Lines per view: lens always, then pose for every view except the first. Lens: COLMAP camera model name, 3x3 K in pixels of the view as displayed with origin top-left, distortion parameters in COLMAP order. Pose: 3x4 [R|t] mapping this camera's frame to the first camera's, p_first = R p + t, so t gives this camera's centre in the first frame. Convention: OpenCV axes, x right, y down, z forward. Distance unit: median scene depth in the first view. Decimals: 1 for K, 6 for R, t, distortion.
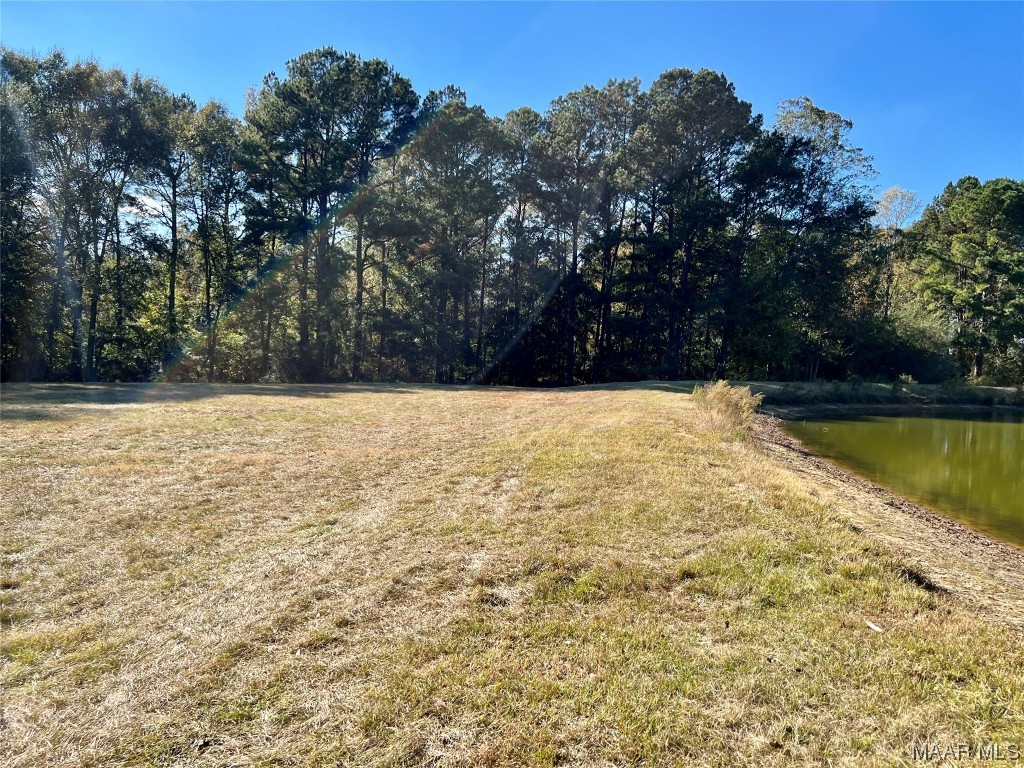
lens RADIAL K [[767.0, 0, 515.6], [0, 767.0, 379.0], [0, 0, 1]] dist [0.064380, -0.070921]
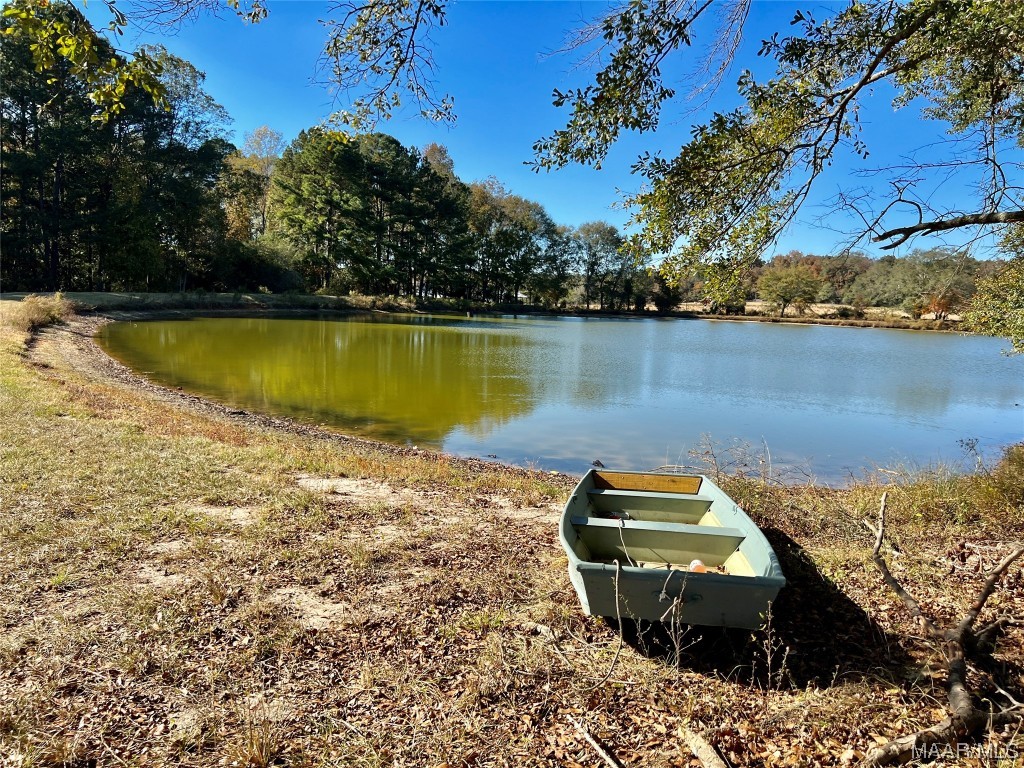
lens RADIAL K [[767.0, 0, 515.6], [0, 767.0, 379.0], [0, 0, 1]] dist [0.064380, -0.070921]
pose [[0.761103, -0.077445, 0.643991, -0.009033], [0.002125, 0.993139, 0.116922, -0.001893], [-0.648627, -0.087621, 0.756046, -0.219463]]
